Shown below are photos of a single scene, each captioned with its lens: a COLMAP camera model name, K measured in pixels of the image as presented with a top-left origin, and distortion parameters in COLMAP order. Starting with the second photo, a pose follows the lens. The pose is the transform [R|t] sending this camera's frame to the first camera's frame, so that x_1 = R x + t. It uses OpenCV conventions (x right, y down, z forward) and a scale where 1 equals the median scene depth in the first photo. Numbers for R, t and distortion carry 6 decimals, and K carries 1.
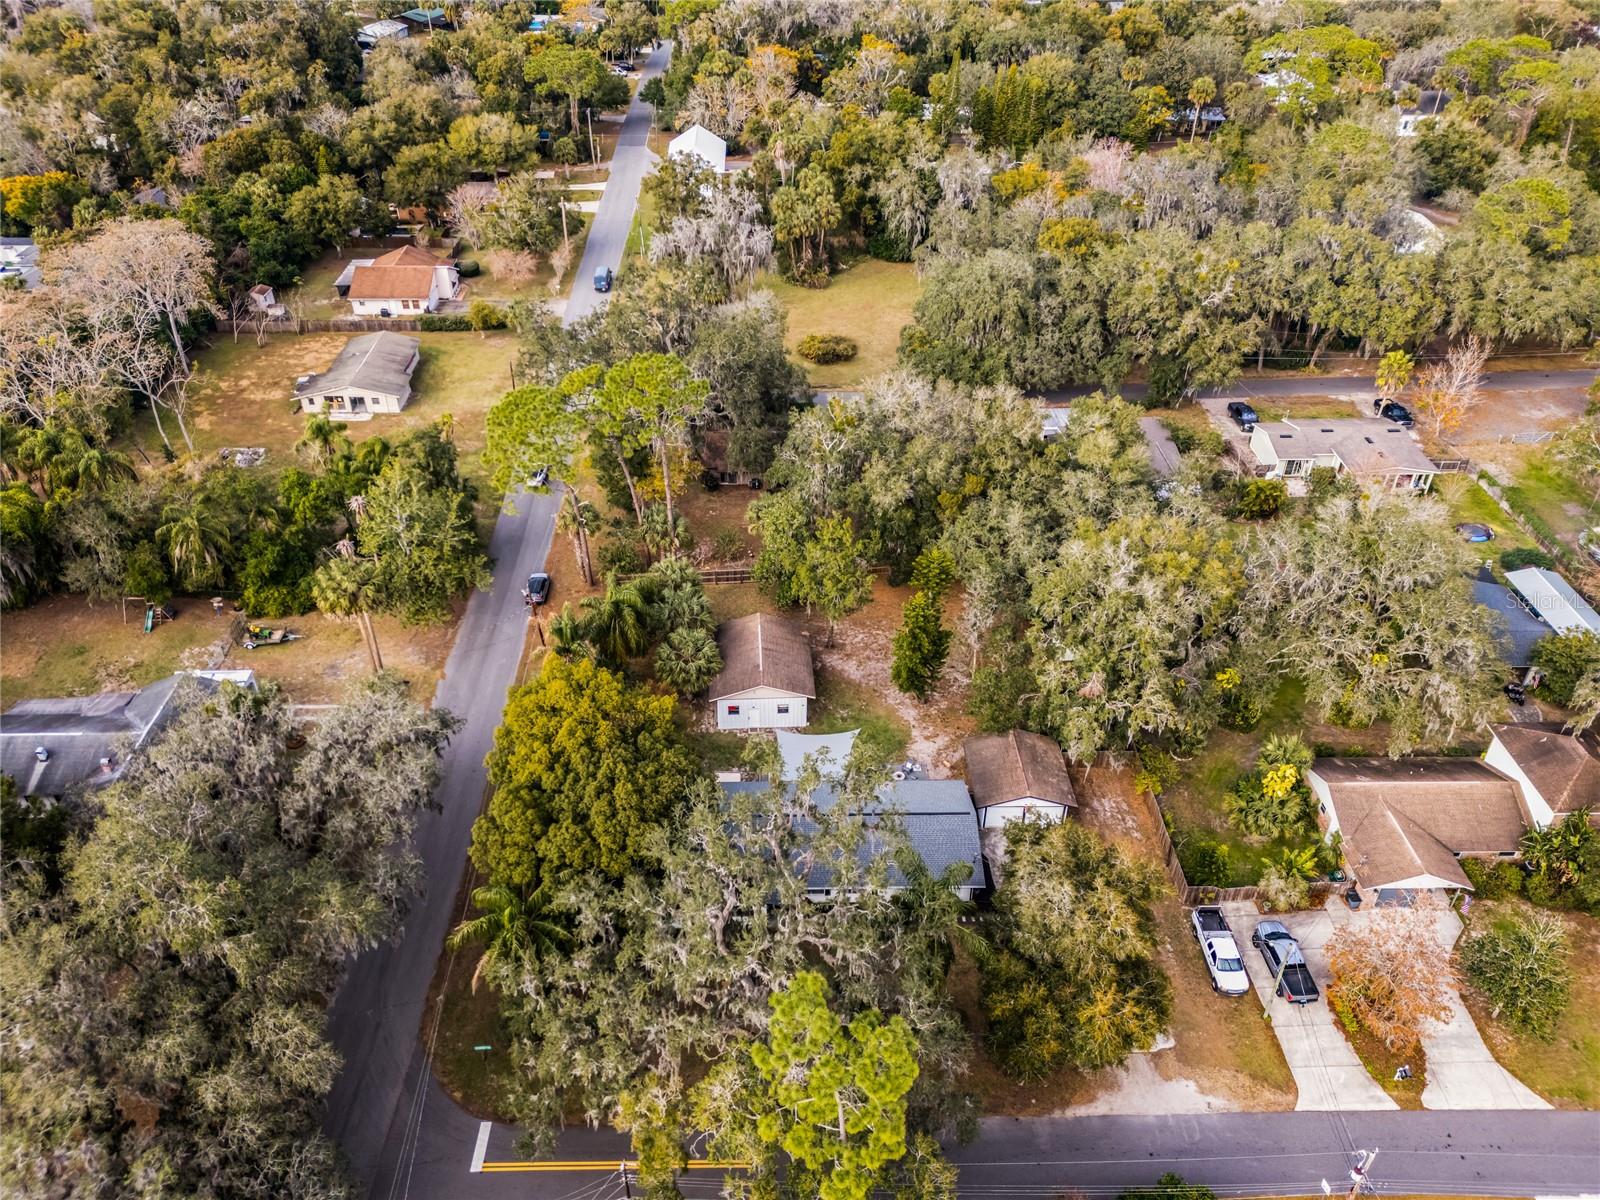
lens RADIAL K [[1164.2, 0, 799.1], [0, 1164.2, 595.5], [0, 0, 1]] dist [0.084618, -0.086717]
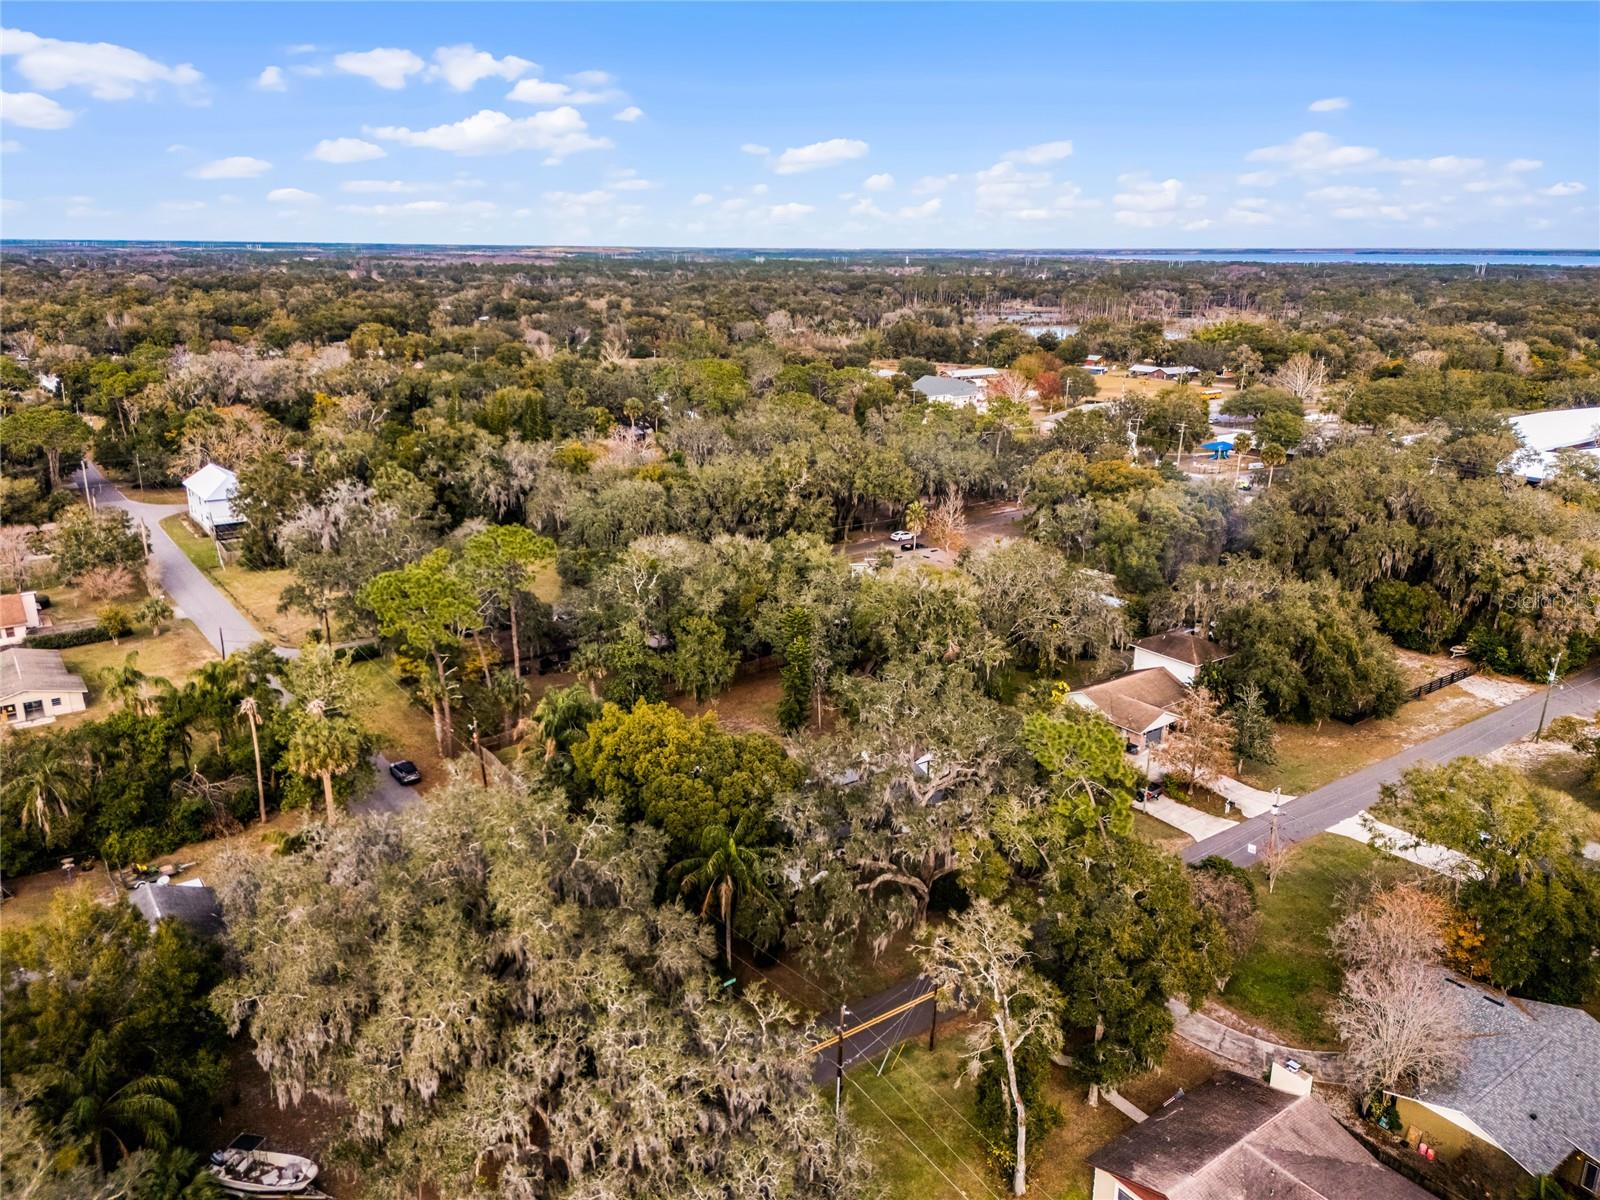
lens RADIAL K [[1158.0, 0, 798.5], [0, 1158.0, 598.1], [0, 0, 1]] dist [0.120181, -0.183222]
pose [[0.822761, -0.165670, 0.543708, -0.398284], [0.327784, 0.919787, -0.215753, 0.159011], [-0.464352, 0.355732, 0.811068, -0.045808]]
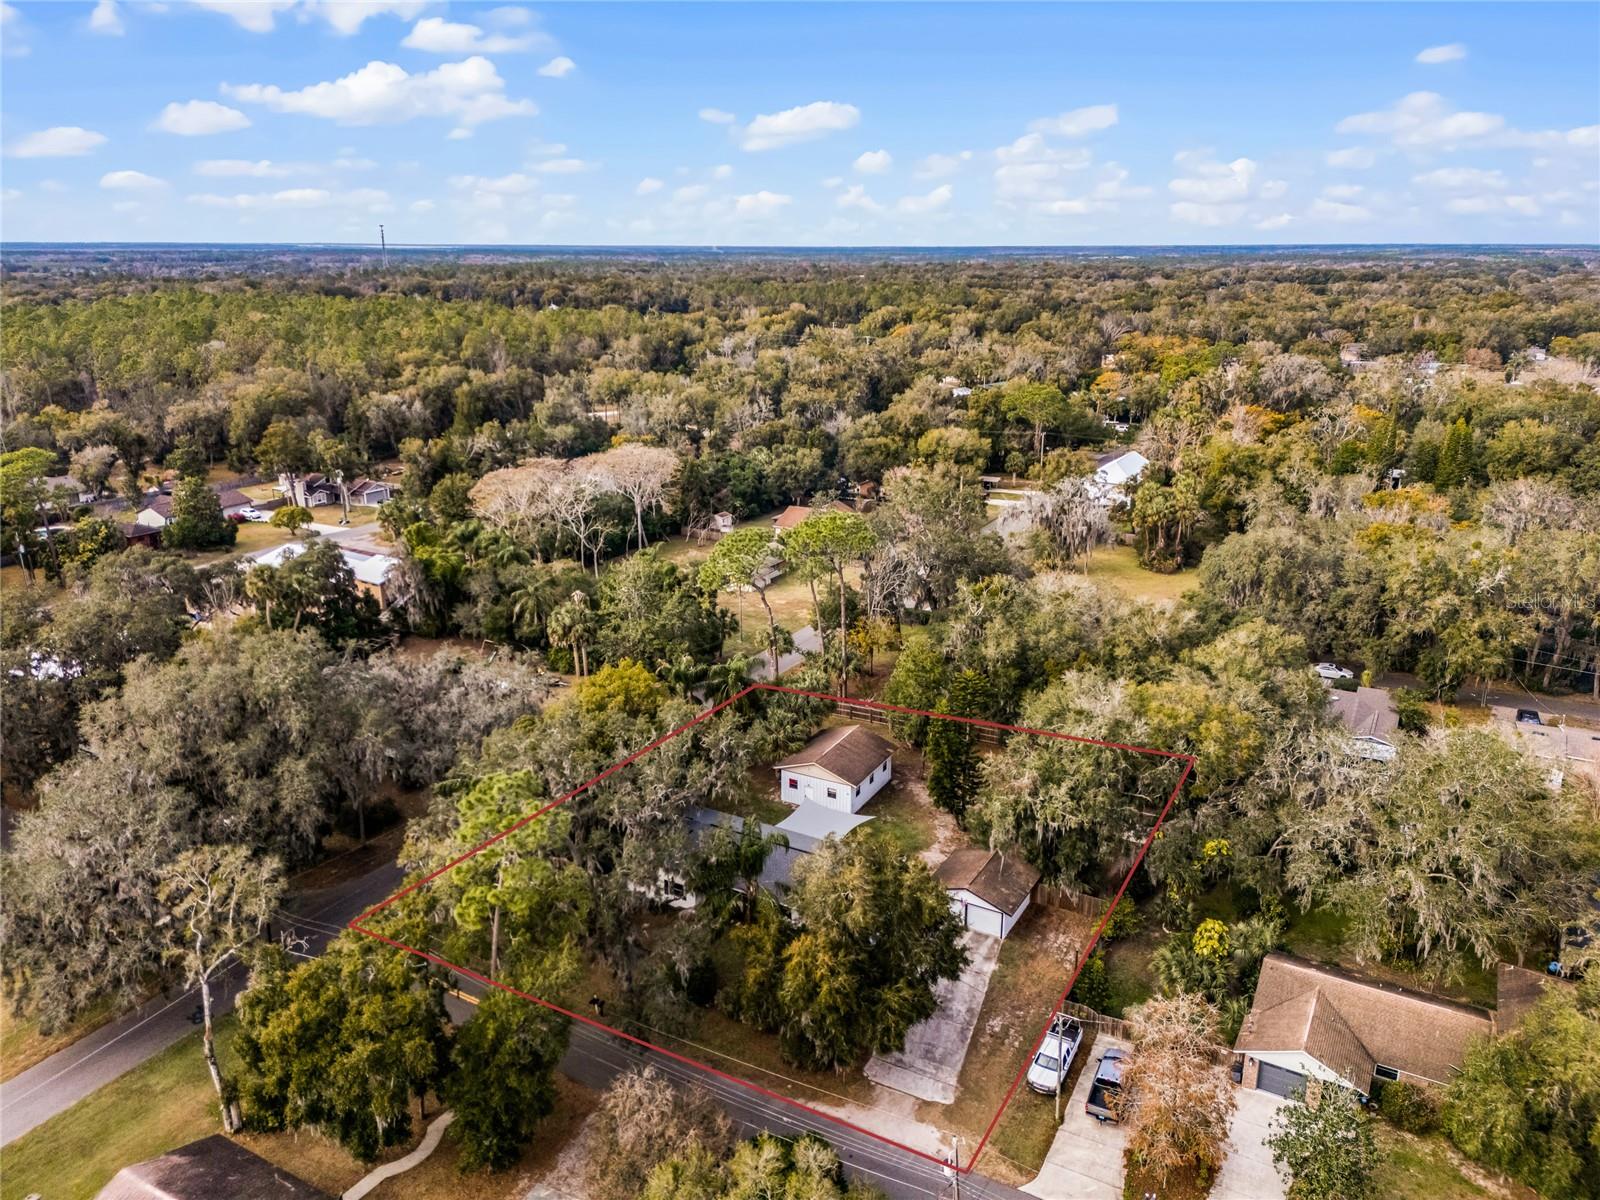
lens RADIAL K [[1164.2, 0, 799.1], [0, 1164.2, 595.5], [0, 0, 1]] dist [0.084618, -0.086717]
pose [[0.855400, 0.143054, -0.497822, 0.352093], [-0.295084, 0.924479, -0.241381, 0.143957], [0.425696, 0.353377, 0.833012, -0.017971]]
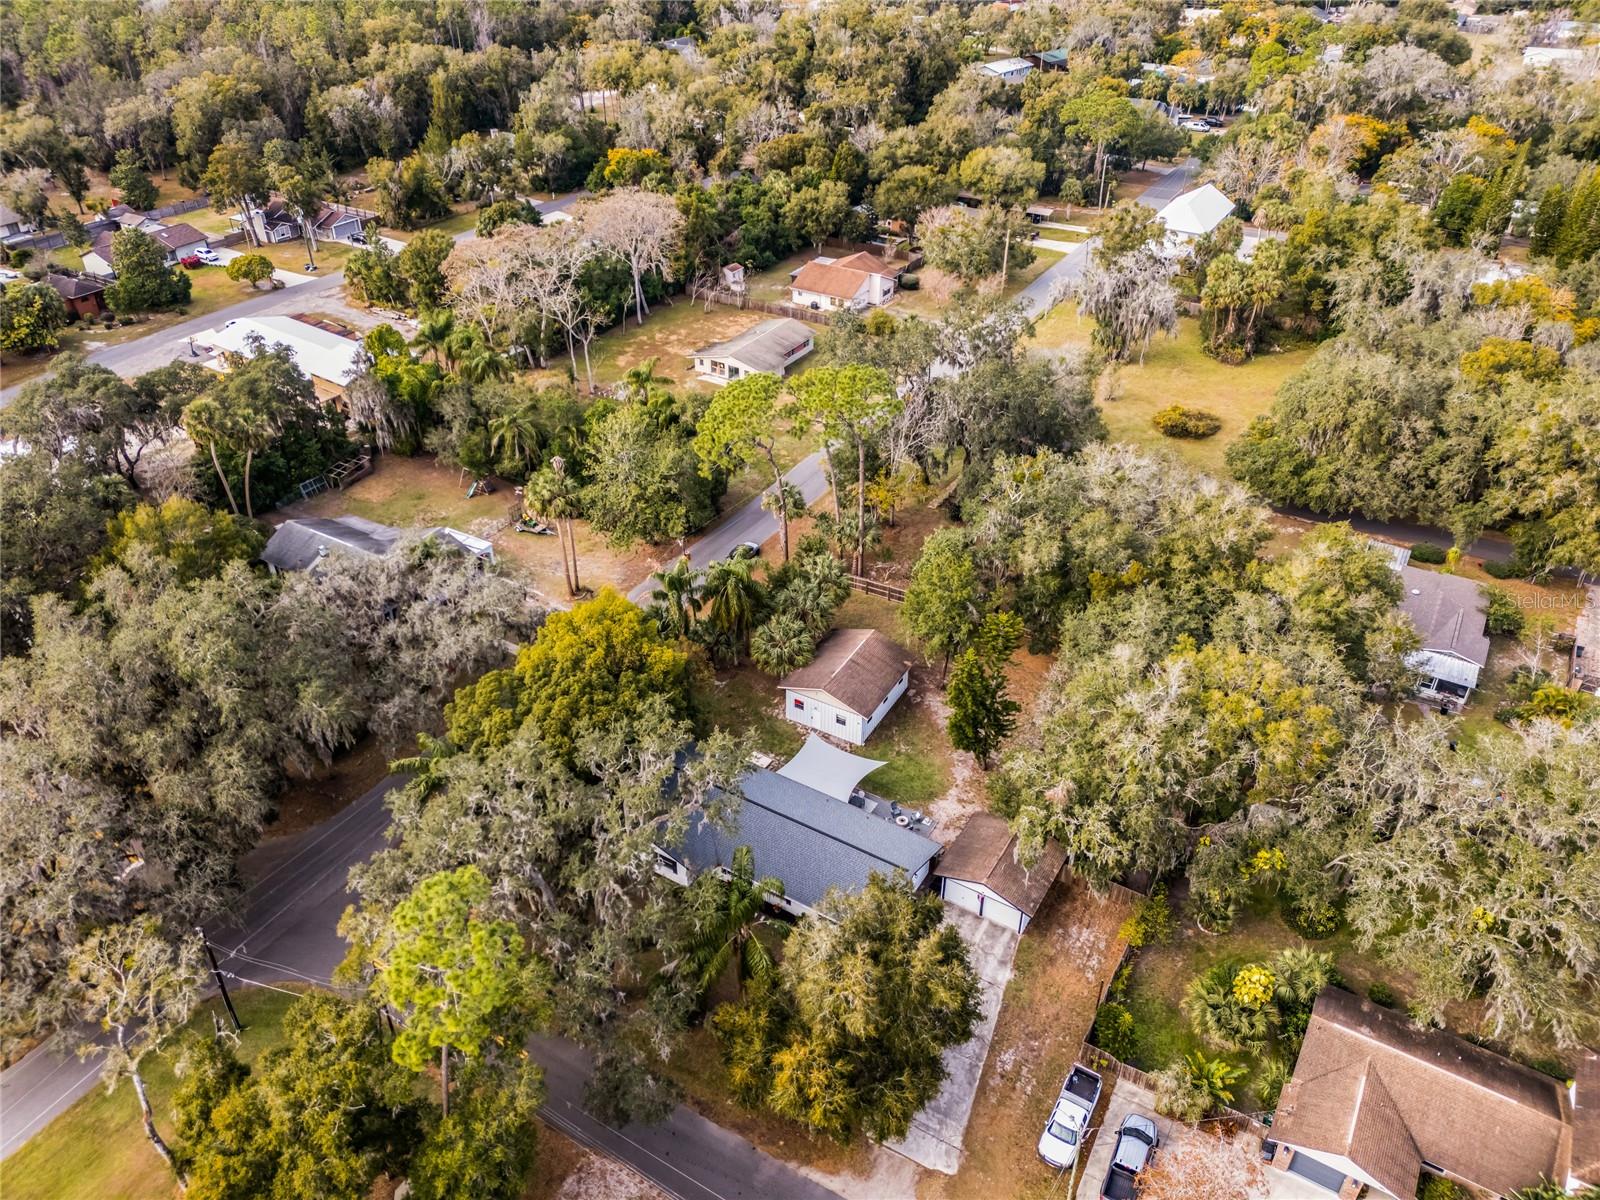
lens RADIAL K [[1164.2, 0, 799.1], [0, 1164.2, 595.5], [0, 0, 1]] dist [0.084618, -0.086717]
pose [[0.841819, 0.298015, -0.450031, 0.272836], [-0.312581, 0.948888, 0.043655, -0.028396], [0.440039, 0.103922, 0.891945, 0.040558]]
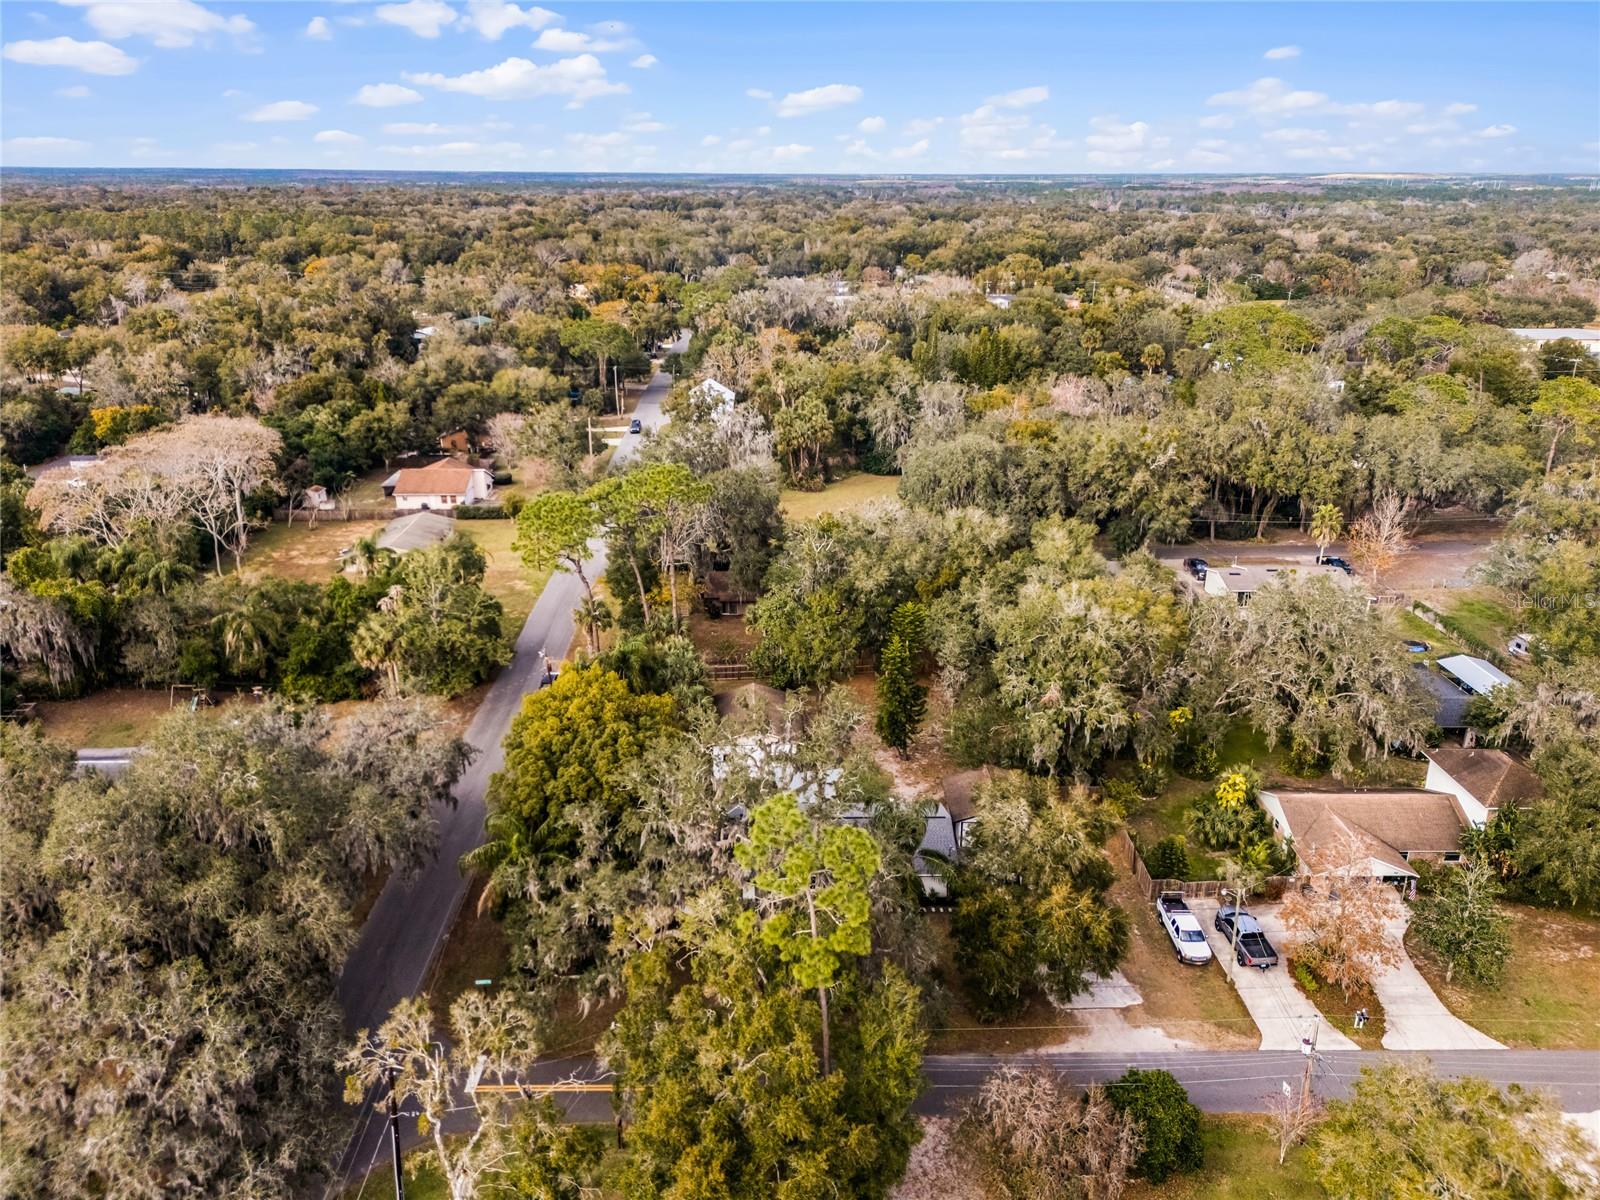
lens RADIAL K [[1164.2, 0, 799.1], [0, 1164.2, 595.5], [0, 0, 1]] dist [0.084618, -0.086717]
pose [[0.999979, -0.001392, -0.006327, 0.011627], [-0.000340, 0.964023, -0.265818, 0.170722], [0.006469, 0.265814, 0.964003, -0.056519]]
